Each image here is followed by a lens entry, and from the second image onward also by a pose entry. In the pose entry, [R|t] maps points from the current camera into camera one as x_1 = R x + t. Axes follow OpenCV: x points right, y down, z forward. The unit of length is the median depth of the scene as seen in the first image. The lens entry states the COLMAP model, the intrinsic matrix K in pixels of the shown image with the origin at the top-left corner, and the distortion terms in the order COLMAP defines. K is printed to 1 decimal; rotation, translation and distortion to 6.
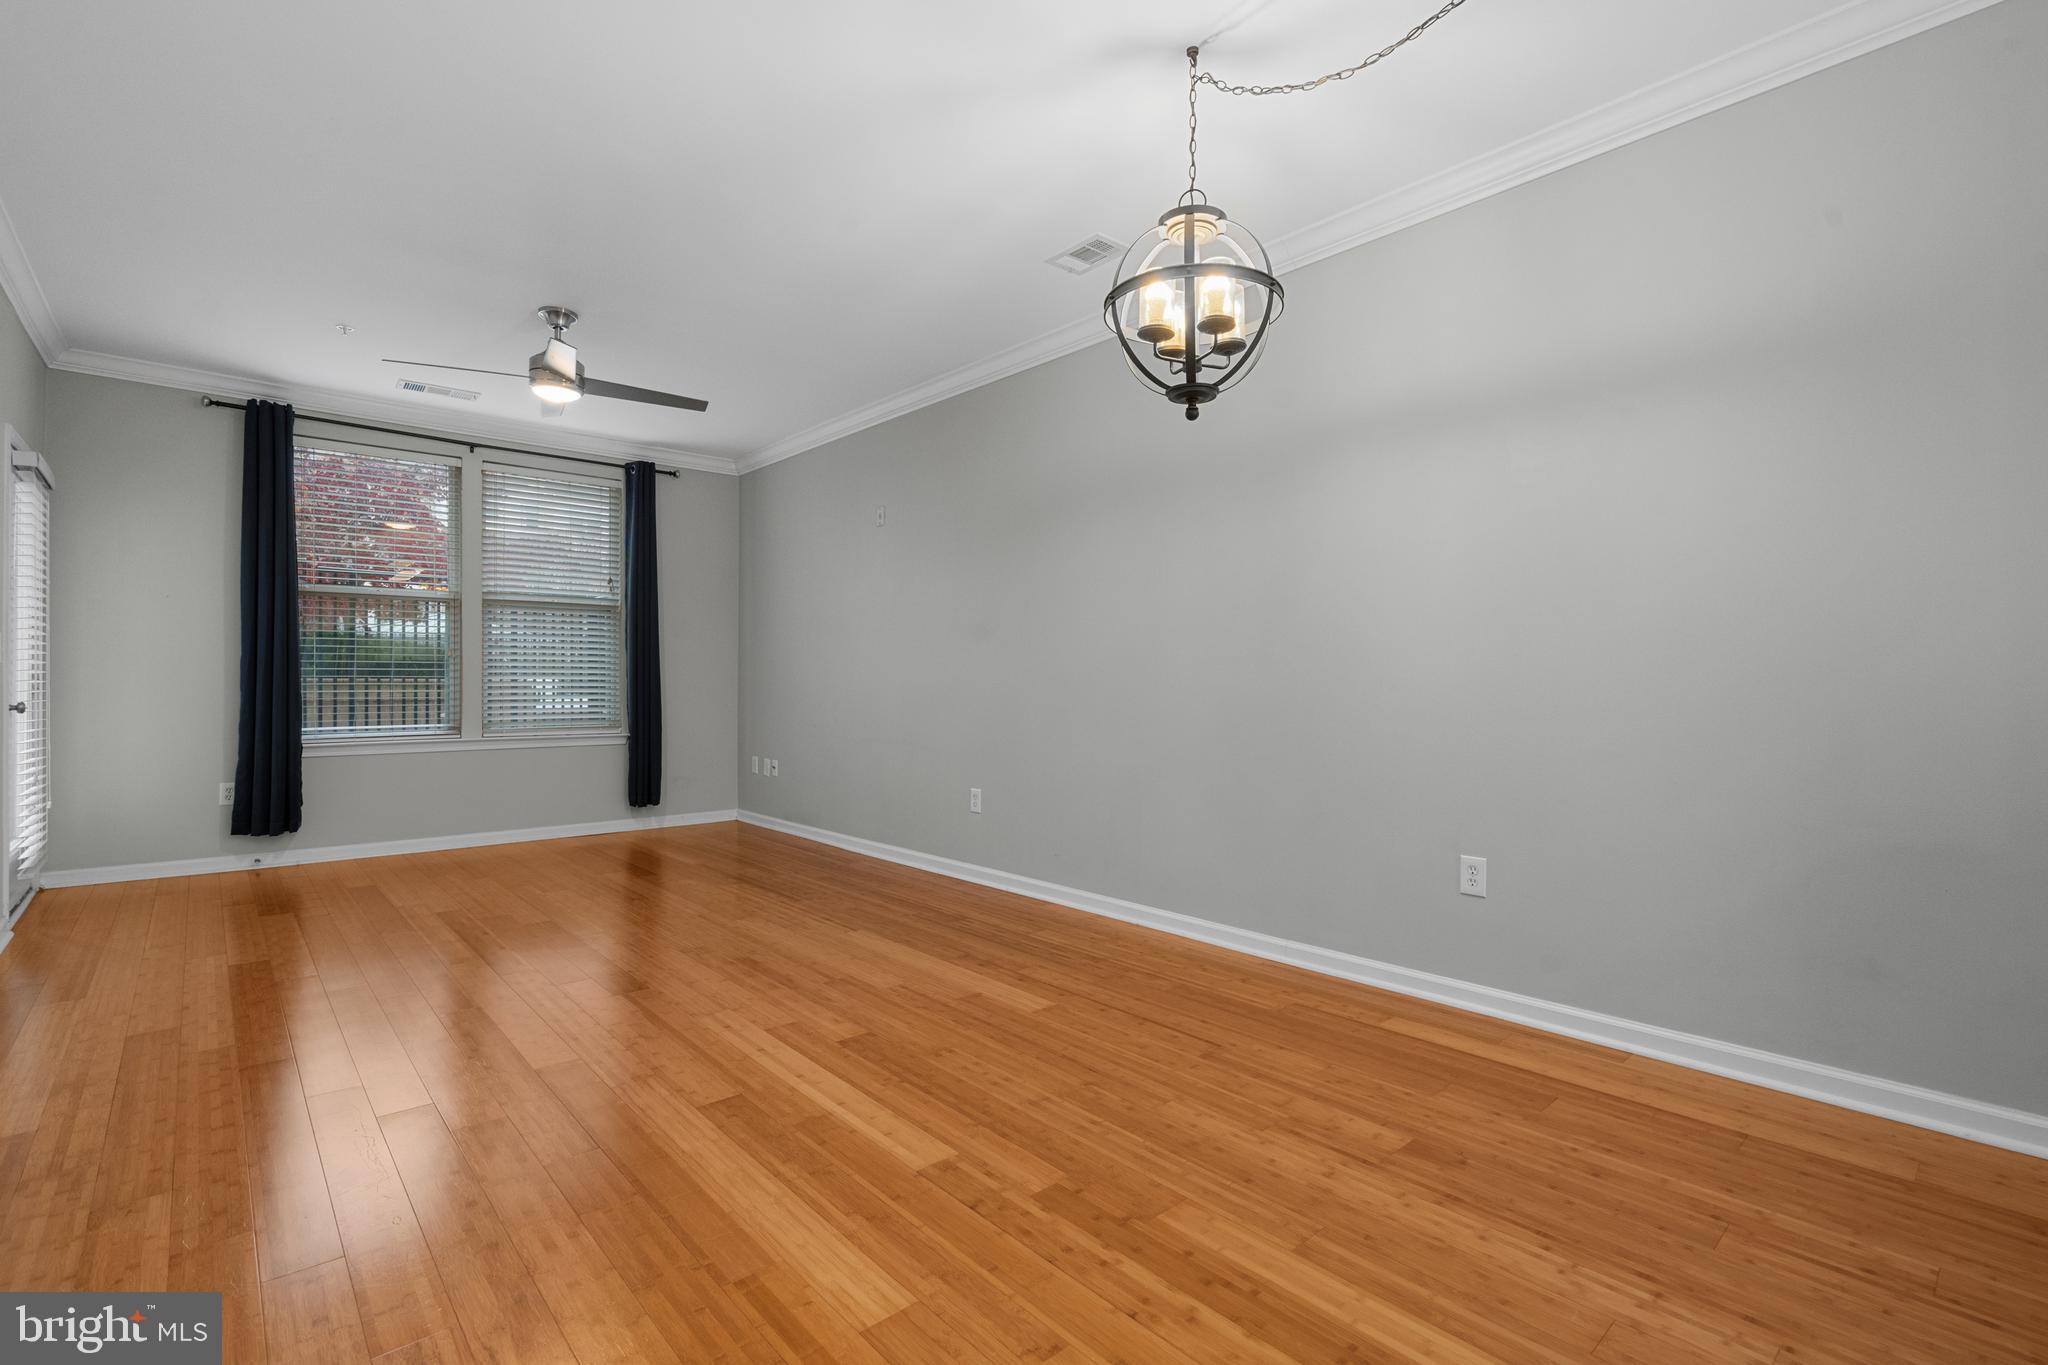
lens RADIAL K [[922.5, 0, 1013.0], [0, 922.5, 688.4], [0, 0, 1]] dist [-0.006641, 0.002608]
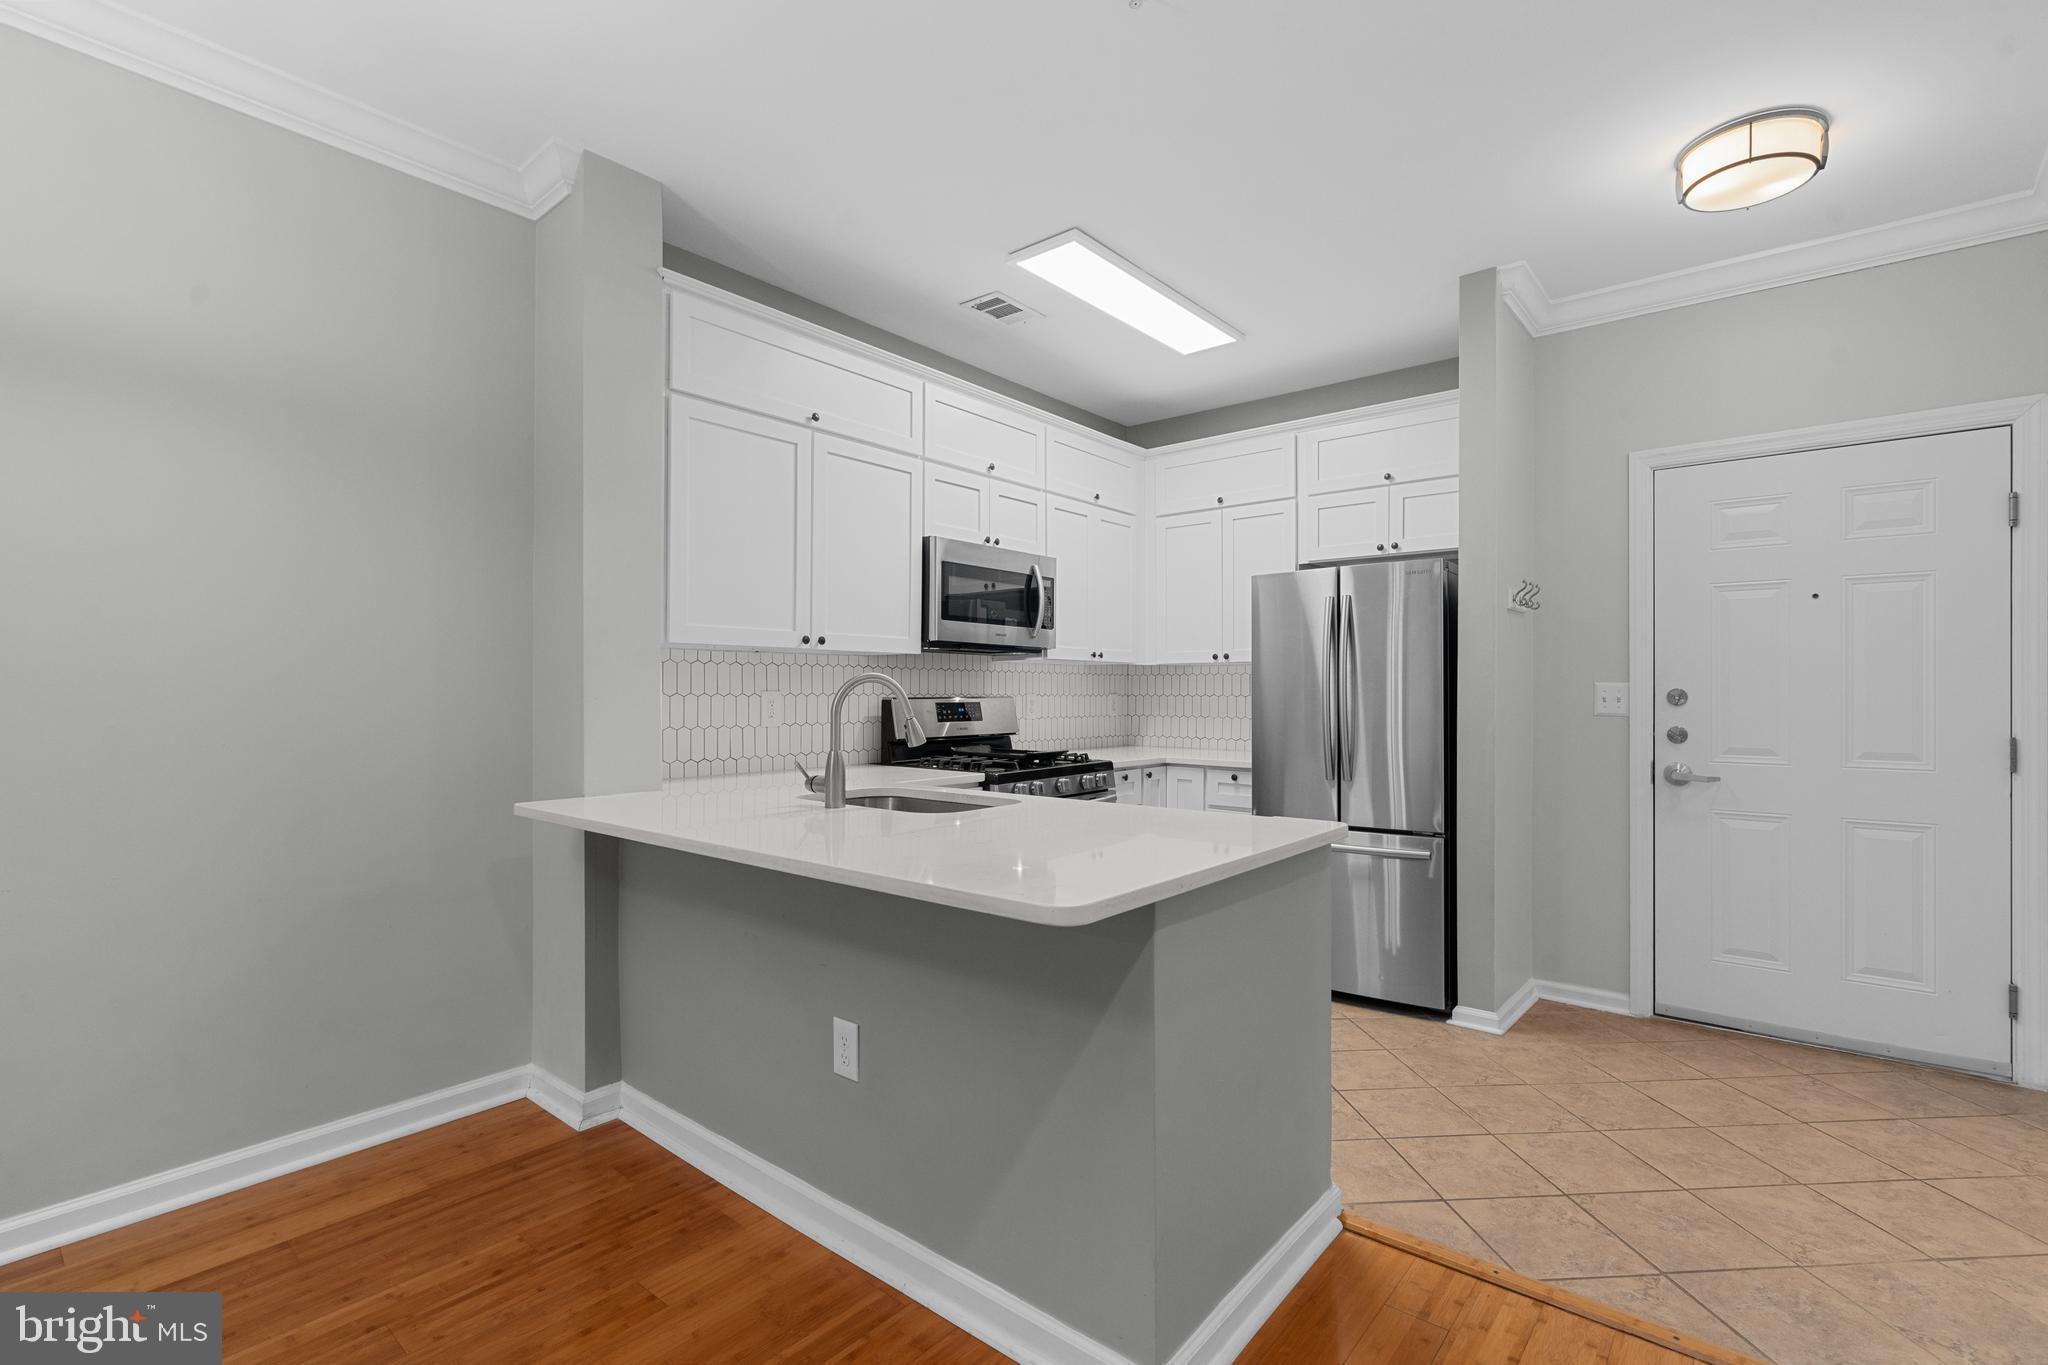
lens RADIAL K [[922.5, 0, 1028.5], [0, 922.5, 690.7], [0, 0, 1]] dist [-0.006641, 0.002608]
pose [[-0.153466, -0.002941, 0.988150, -0.129184], [0.002162, 0.999992, 0.003312, -0.041117], [-0.988152, 0.002645, -0.153458, 0.216323]]
